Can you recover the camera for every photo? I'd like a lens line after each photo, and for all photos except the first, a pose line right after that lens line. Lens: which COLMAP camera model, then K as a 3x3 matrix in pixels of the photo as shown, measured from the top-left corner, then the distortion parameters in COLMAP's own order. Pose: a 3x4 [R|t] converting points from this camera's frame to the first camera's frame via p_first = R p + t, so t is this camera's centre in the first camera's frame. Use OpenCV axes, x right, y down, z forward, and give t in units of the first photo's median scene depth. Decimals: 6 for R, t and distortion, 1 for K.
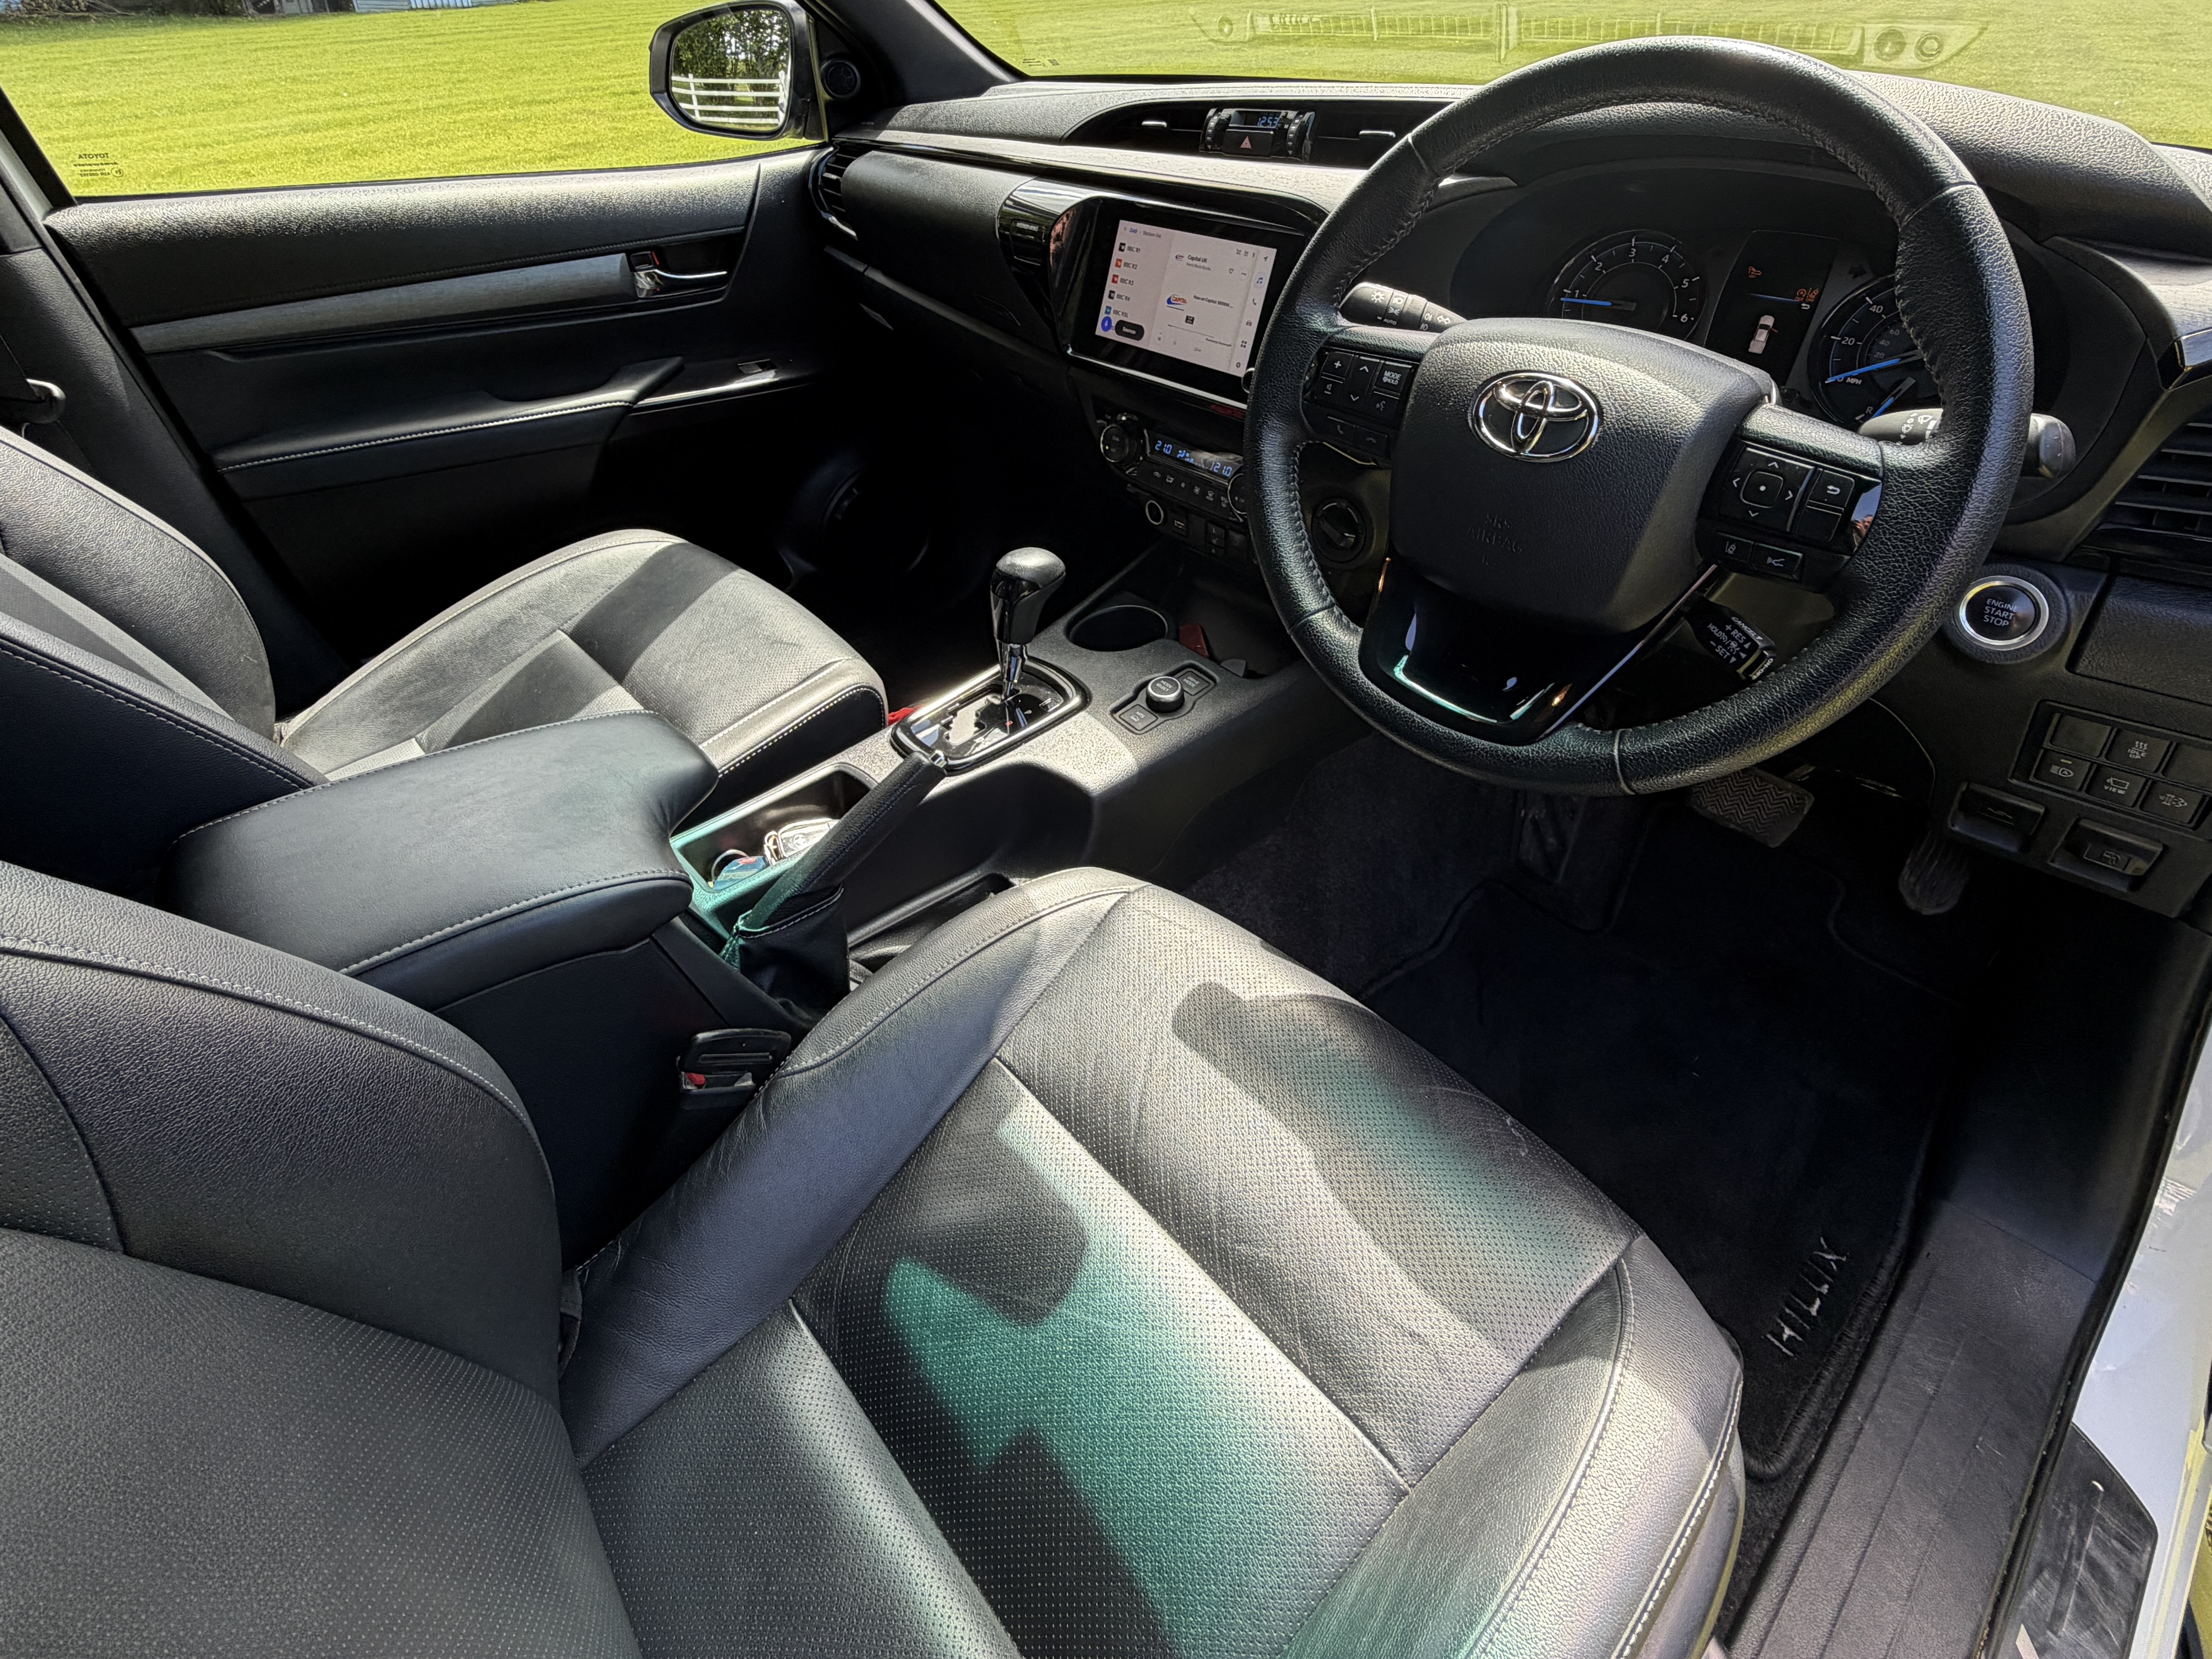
lens RADIAL K [[1154.8, 0, 1123.4], [0, 1154.8, 594.6], [0, 0, 1]] dist [-0.013120, 0.011865]
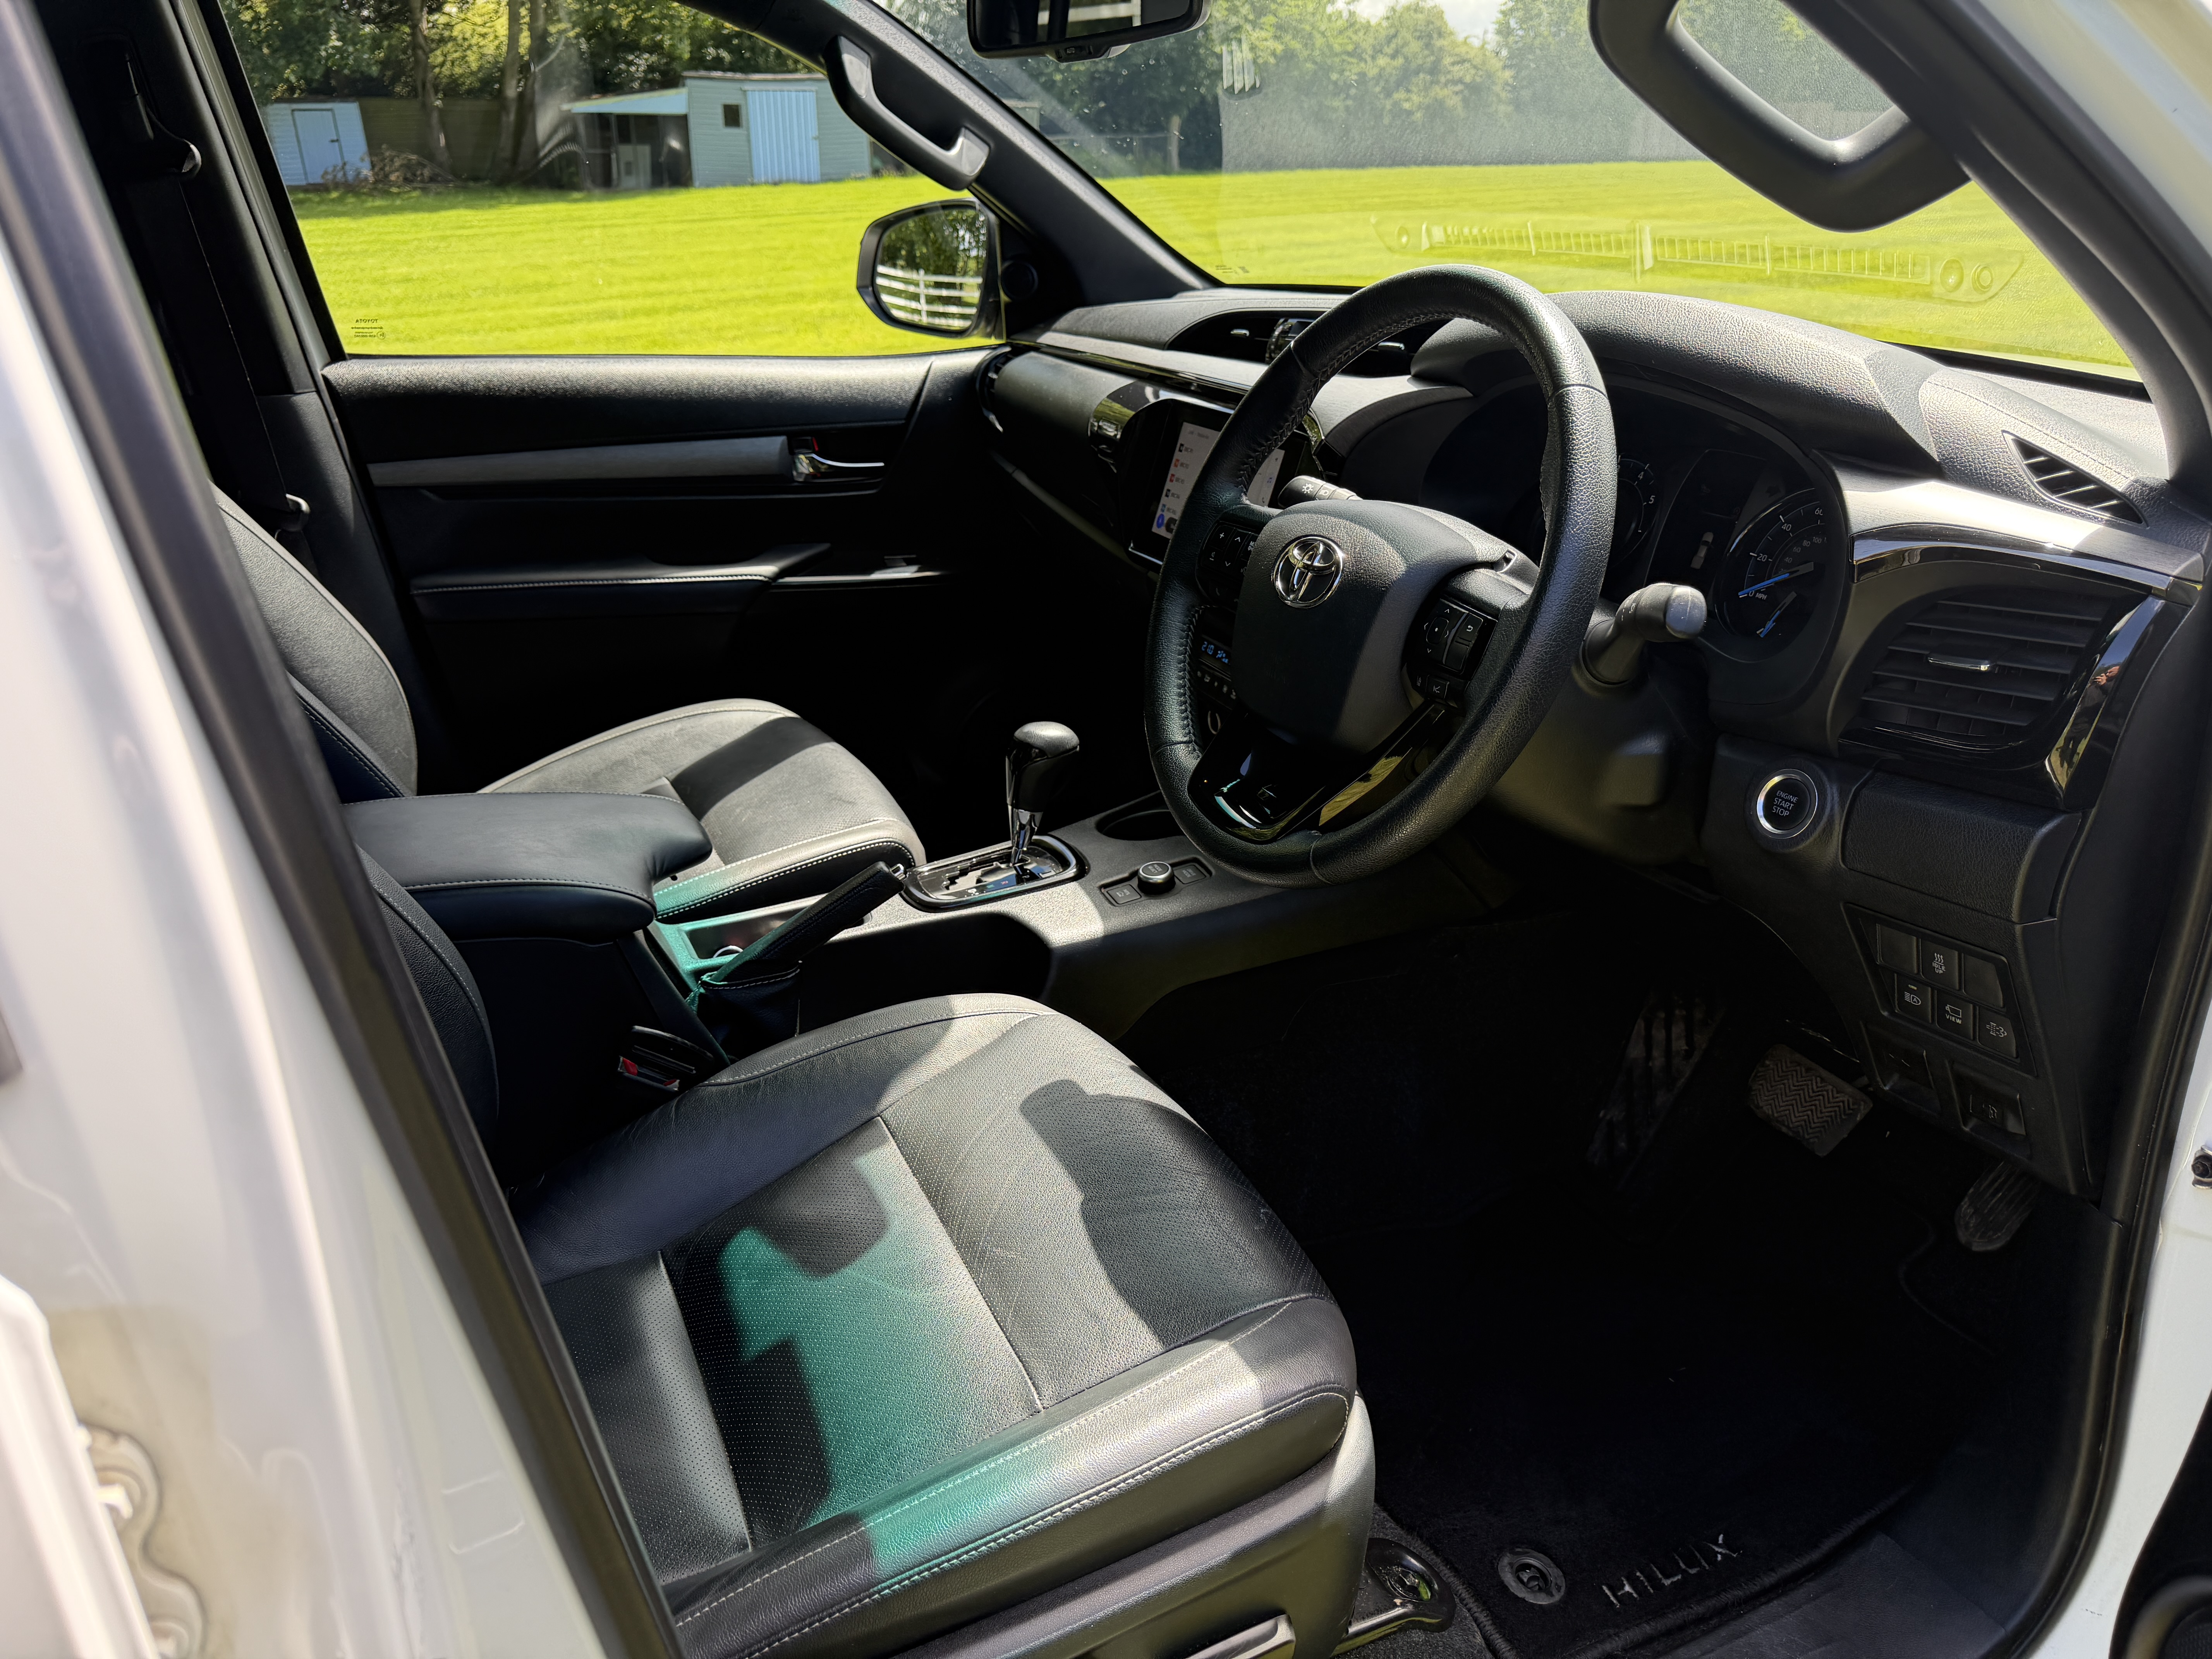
lens RADIAL K [[1561.7, 0, 1108.7], [0, 1561.7, 838.4], [0, 0, 1]] dist [0.036497, -0.019510]
pose [[0.955805, 0.124973, -0.266117, 0.316763], [-0.146435, 0.987255, -0.062316, 0.127442], [0.254938, 0.098531, 0.961924, -0.297040]]
